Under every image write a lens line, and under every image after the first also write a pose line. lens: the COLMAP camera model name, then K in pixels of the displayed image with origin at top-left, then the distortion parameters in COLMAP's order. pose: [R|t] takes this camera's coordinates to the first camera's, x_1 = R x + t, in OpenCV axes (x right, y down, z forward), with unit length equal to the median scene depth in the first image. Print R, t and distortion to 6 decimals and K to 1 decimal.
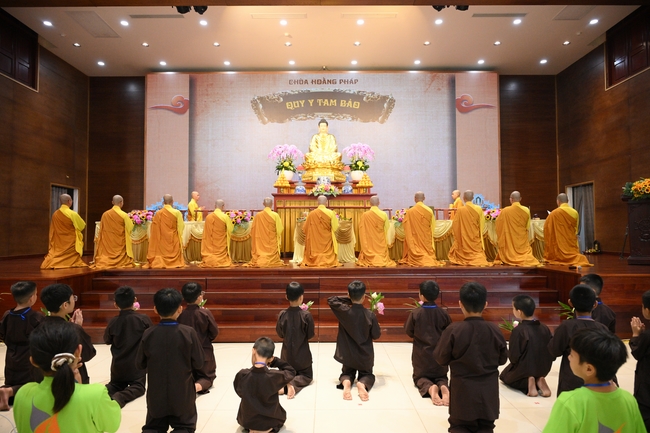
lens RADIAL K [[432.2, 0, 326.4], [0, 432.2, 218.0], [0, 0, 1]] dist [0.001547, -0.004967]
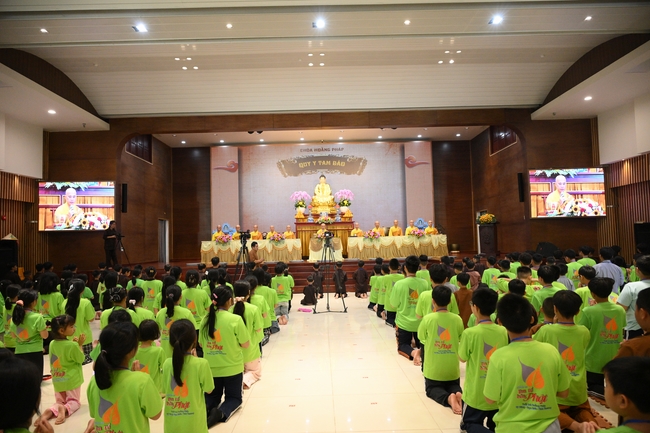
lens RADIAL K [[445.3, 0, 324.2], [0, 445.3, 217.6], [0, 0, 1]] dist [-0.003629, -0.000146]
pose [[0.999743, -0.022079, 0.005147, -0.012564], [0.022180, 0.999544, -0.020484, -0.031435], [-0.004692, 0.020593, 0.999777, -0.643372]]
